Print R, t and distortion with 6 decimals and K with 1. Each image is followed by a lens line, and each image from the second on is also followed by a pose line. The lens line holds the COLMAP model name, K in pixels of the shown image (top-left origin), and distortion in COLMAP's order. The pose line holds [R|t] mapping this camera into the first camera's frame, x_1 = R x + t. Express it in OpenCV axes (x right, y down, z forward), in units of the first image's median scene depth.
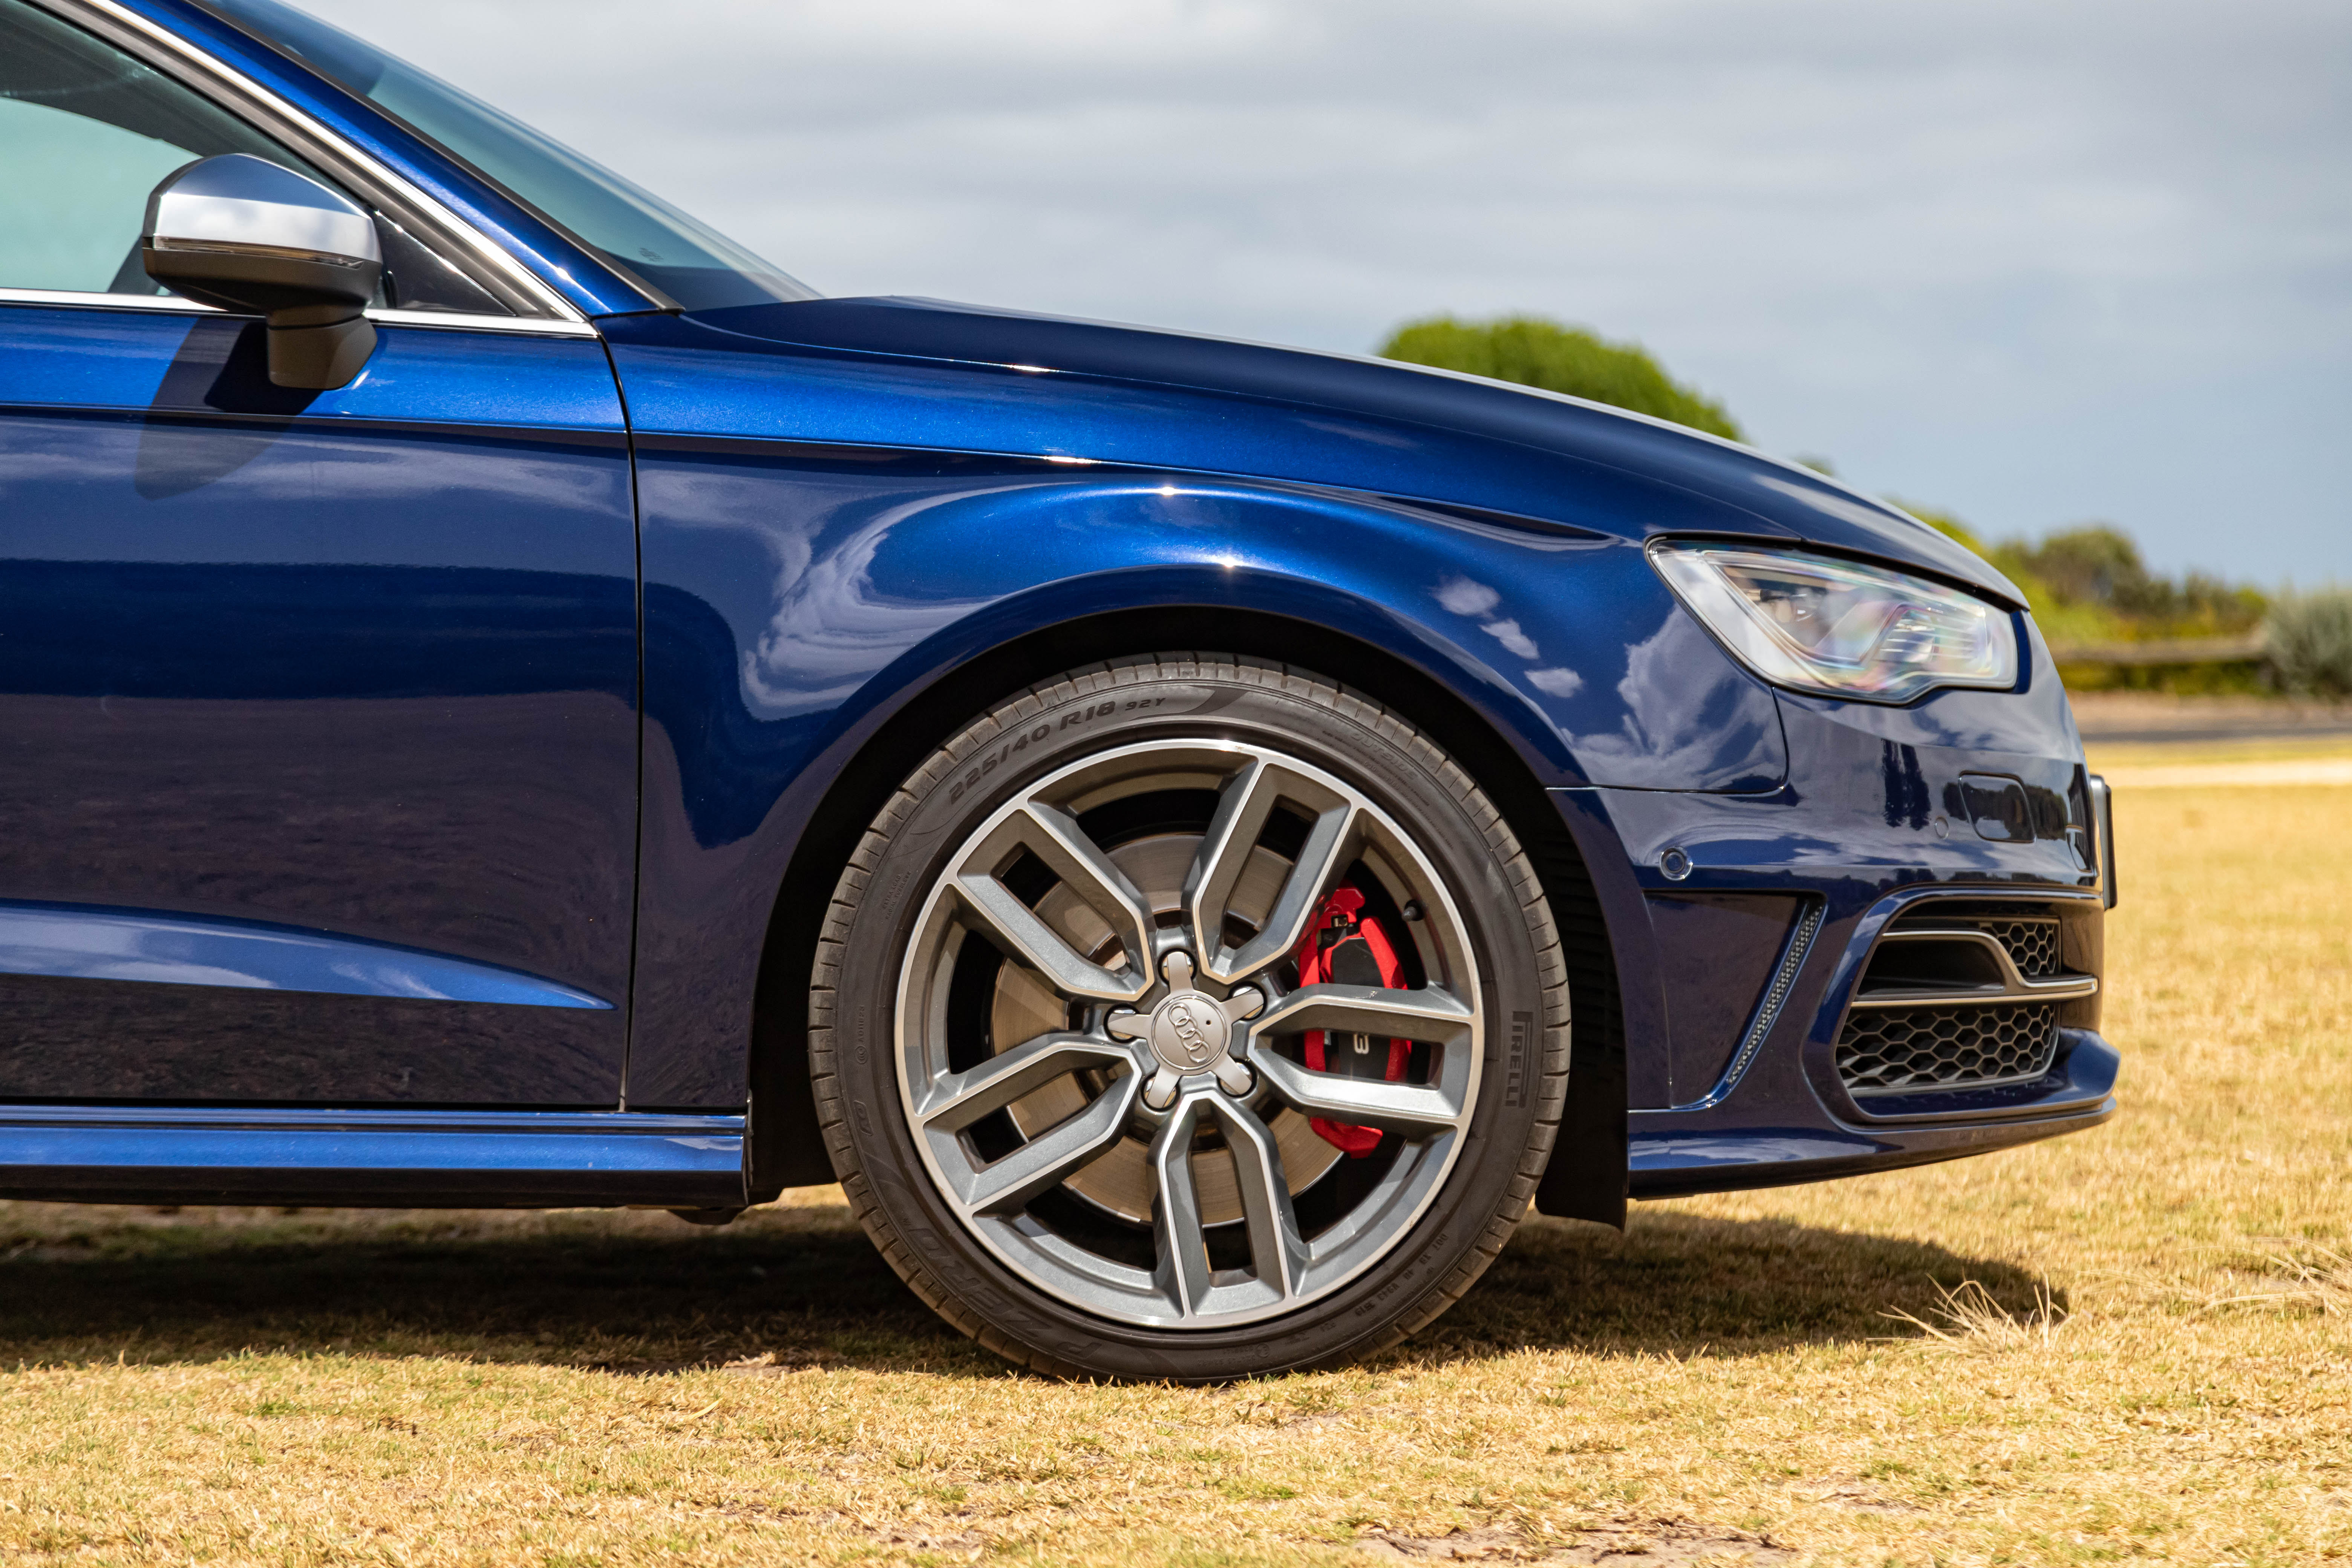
lens RADIAL K [[6557.3, 0, 1168.5], [0, 6557.3, 772.4], [0, 0, 1]] dist [0.023774, 0.000000]
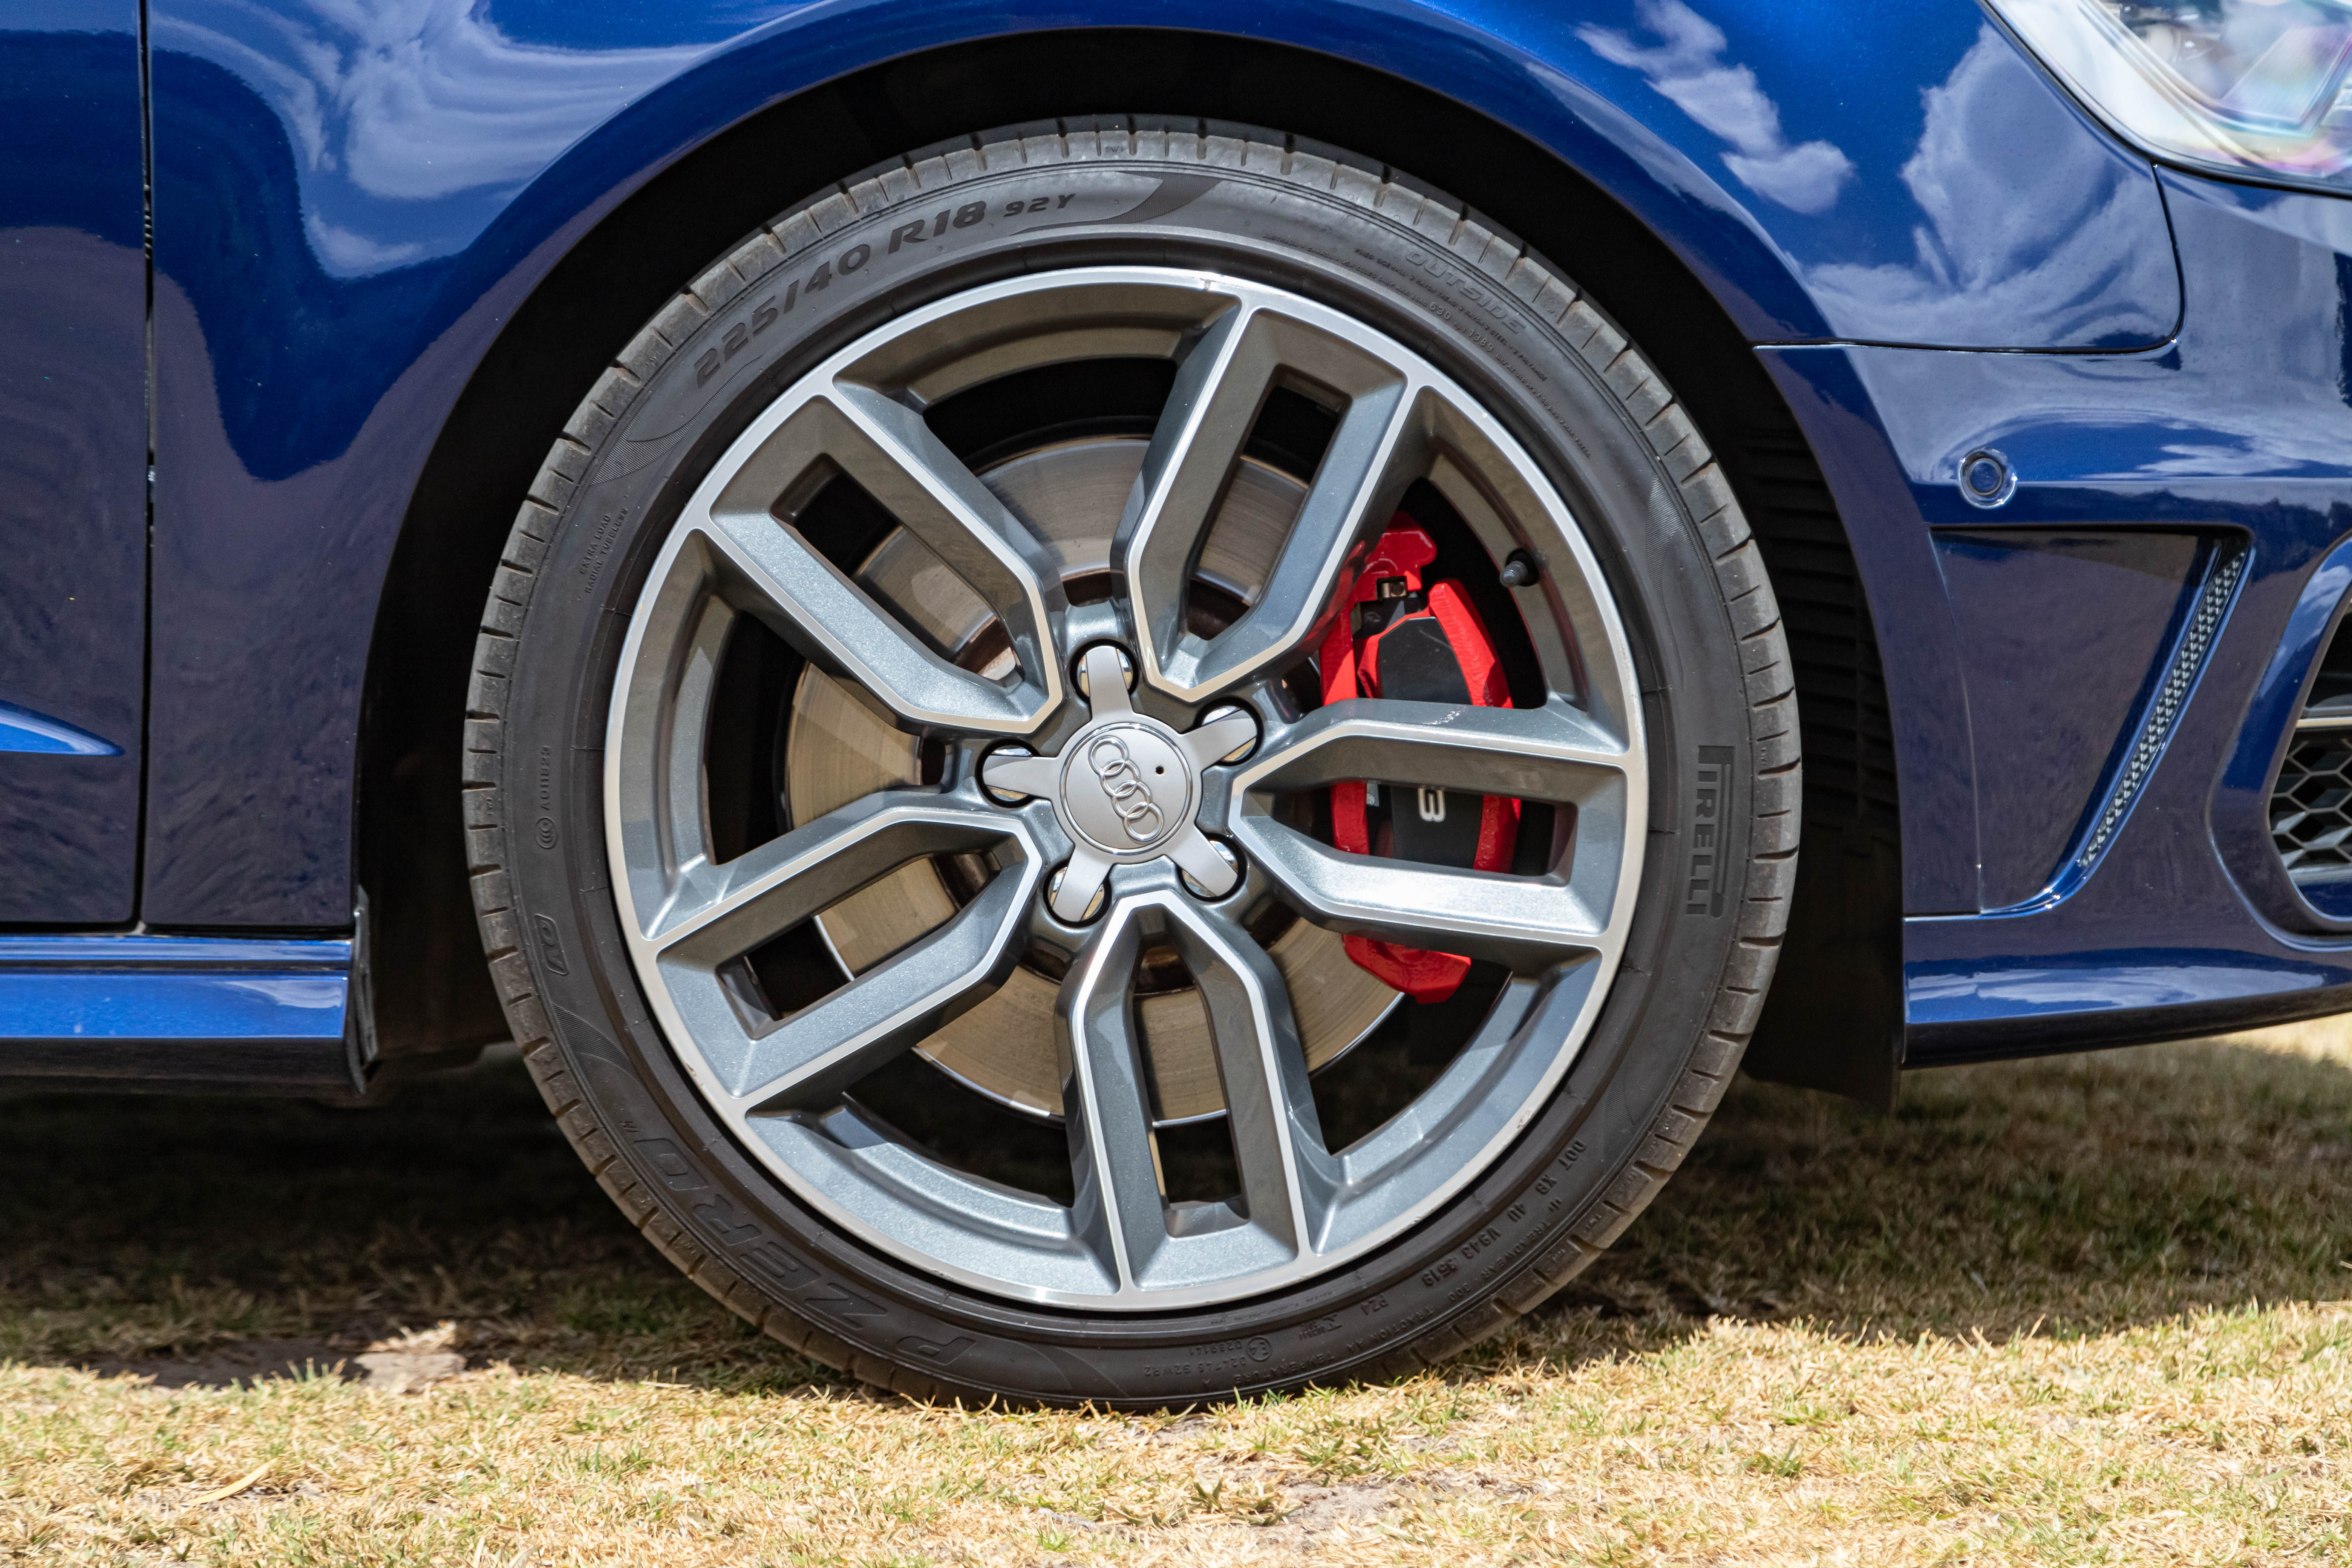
lens RADIAL K [[6500.9, 0, 1154.1], [0, 6500.9, 806.3], [0, 0, 1]] dist [-0.008294, 0.000000]
pose [[0.999441, -0.009843, -0.031941, 0.023481], [0.011668, 0.998279, 0.057473, 0.009046], [0.031321, -0.057813, 0.997836, 0.439879]]
